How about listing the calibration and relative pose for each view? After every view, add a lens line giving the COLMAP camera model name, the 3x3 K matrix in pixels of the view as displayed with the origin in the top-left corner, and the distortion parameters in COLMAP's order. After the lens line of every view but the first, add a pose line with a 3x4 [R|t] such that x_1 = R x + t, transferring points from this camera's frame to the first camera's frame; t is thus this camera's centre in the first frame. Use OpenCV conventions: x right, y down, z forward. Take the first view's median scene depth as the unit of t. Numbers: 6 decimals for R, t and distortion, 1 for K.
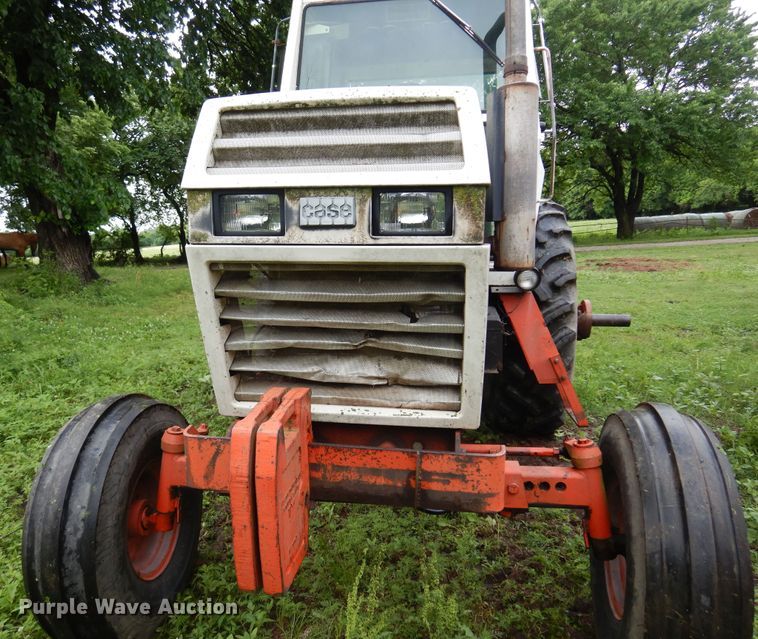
lens RADIAL K [[612.4, 0, 340.9], [0, 612.4, 325.5], [0, 0, 1]] dist [0.024607, -0.000552]
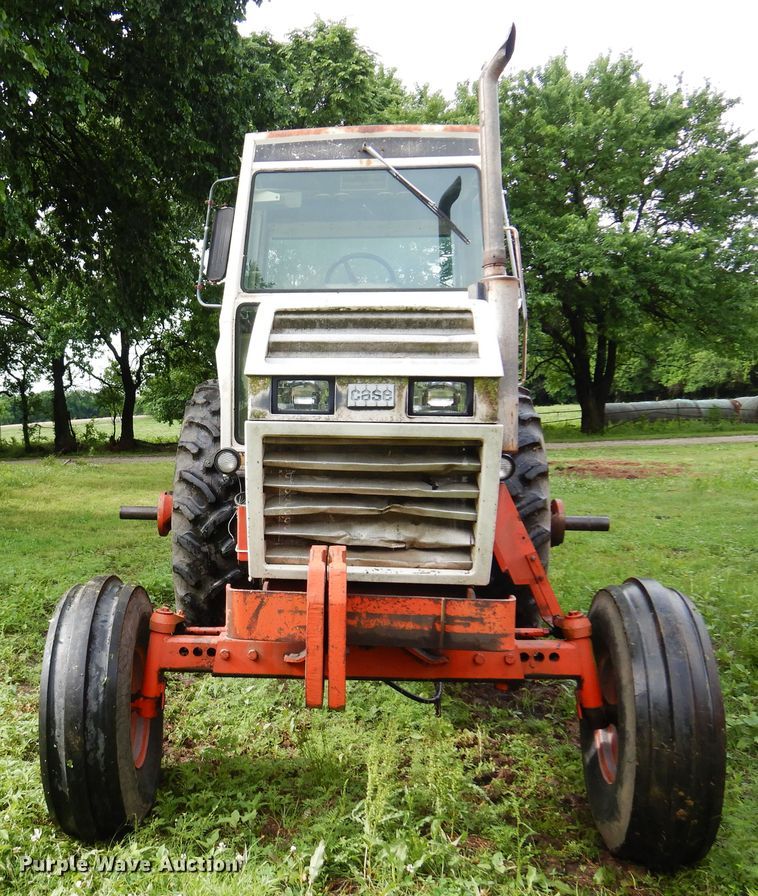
lens RADIAL K [[949.4, 0, 228.5], [0, 949.4, 456.0], [0, 0, 1]] dist [0.026934, 0.000000]
pose [[0.997811, 0.013214, 0.064792, -0.351808], [-0.005945, 0.993788, -0.111131, 0.121303], [-0.065858, 0.110502, 0.991691, -0.702484]]
